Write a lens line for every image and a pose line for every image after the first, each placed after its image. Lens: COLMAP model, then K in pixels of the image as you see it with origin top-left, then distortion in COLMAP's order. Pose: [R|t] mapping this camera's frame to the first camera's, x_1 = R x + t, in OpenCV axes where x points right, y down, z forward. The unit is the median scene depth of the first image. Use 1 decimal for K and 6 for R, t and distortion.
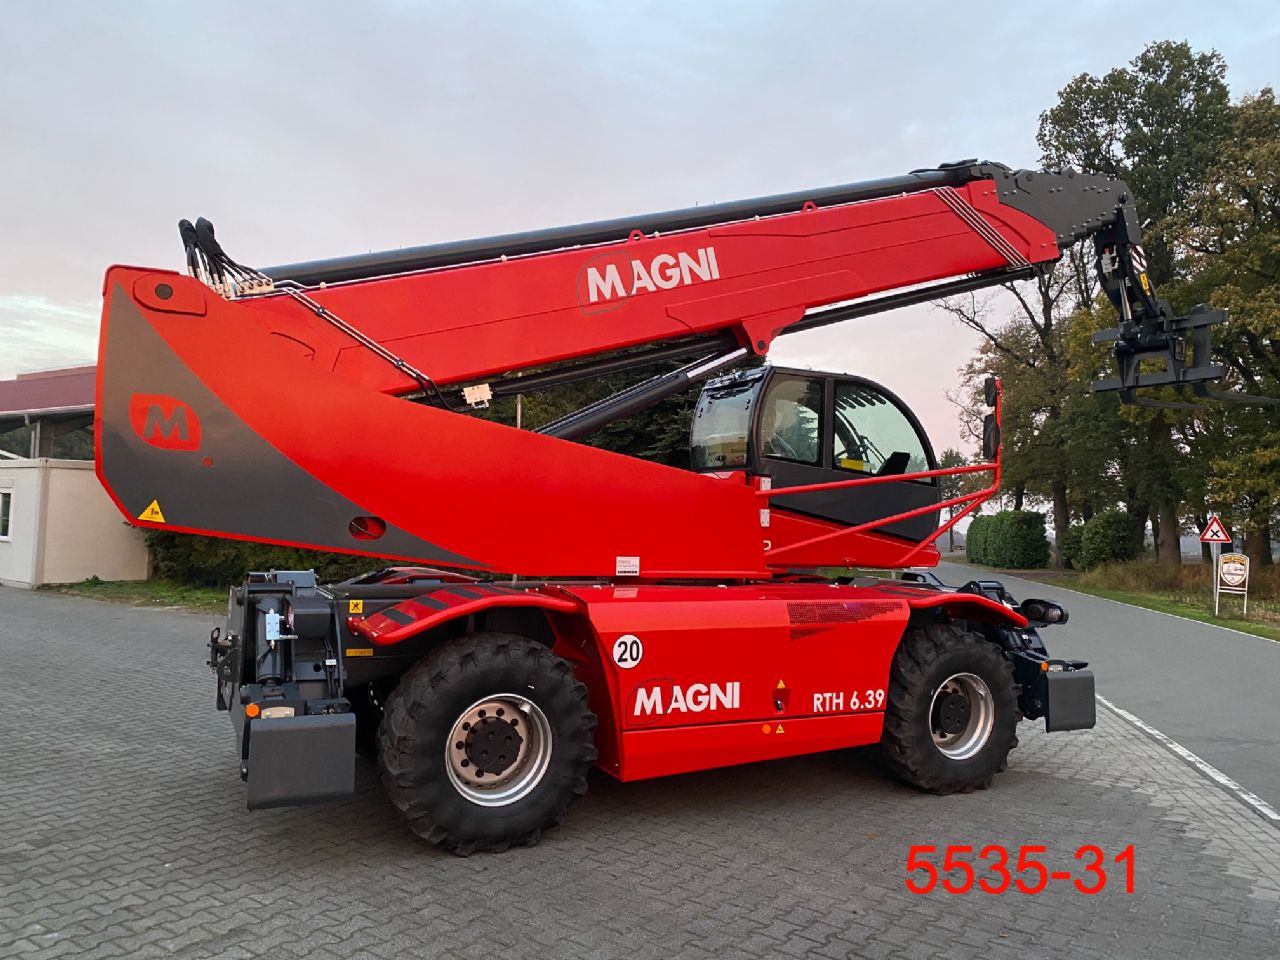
lens RADIAL K [[1038.6, 0, 679.0], [0, 1038.6, 459.1], [0, 0, 1]] dist [0.027487, 0.000886]
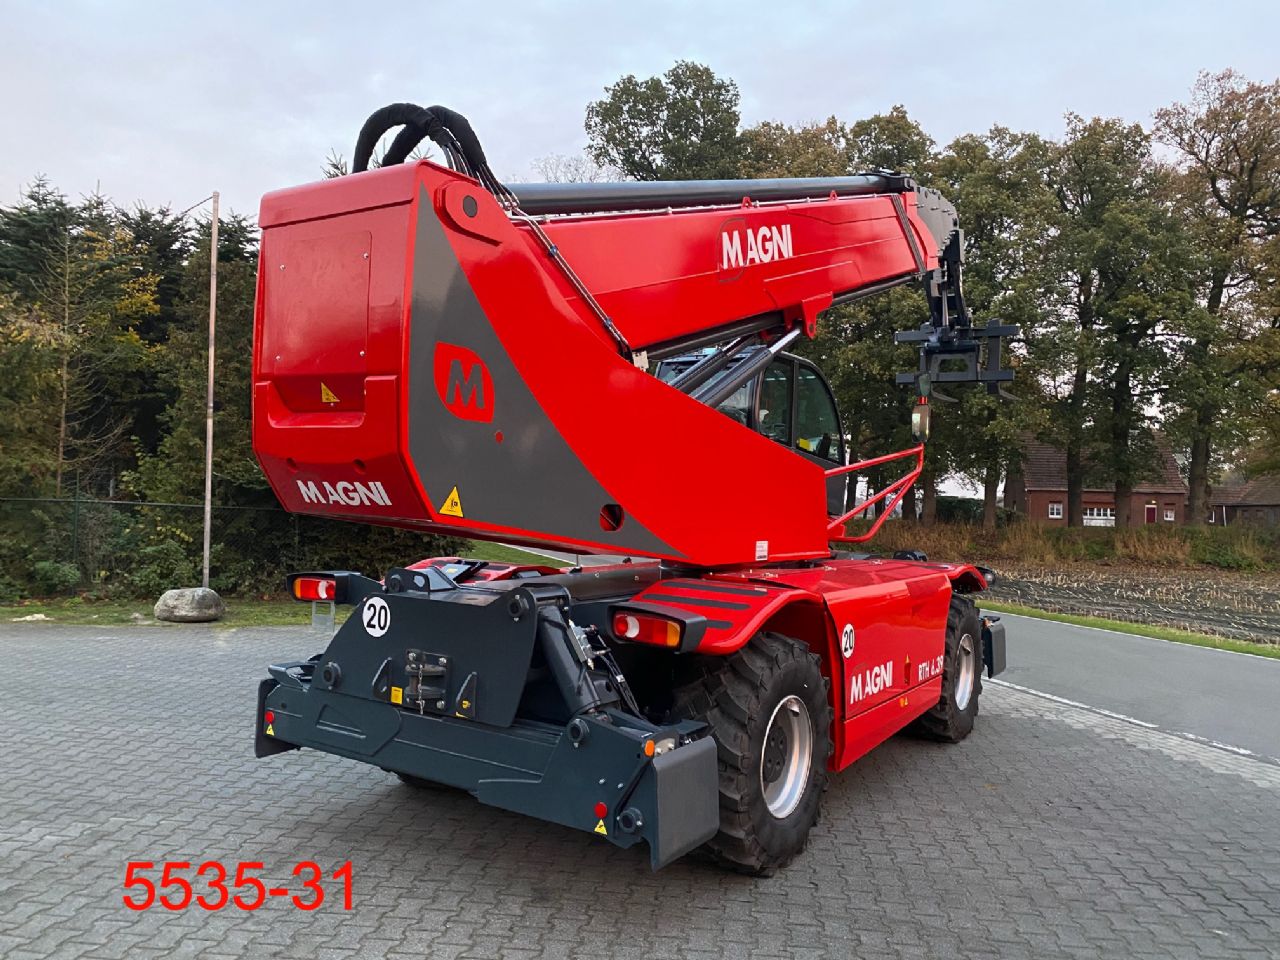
lens RADIAL K [[971.0, 0, 647.0], [0, 971.0, 481.4], [0, 0, 1]] dist [0.083452, -0.171165]
pose [[0.877036, 0.010486, 0.480311, -0.589888], [-0.045841, 0.997027, 0.061937, -0.012317], [-0.478233, -0.076339, 0.874909, 0.262756]]
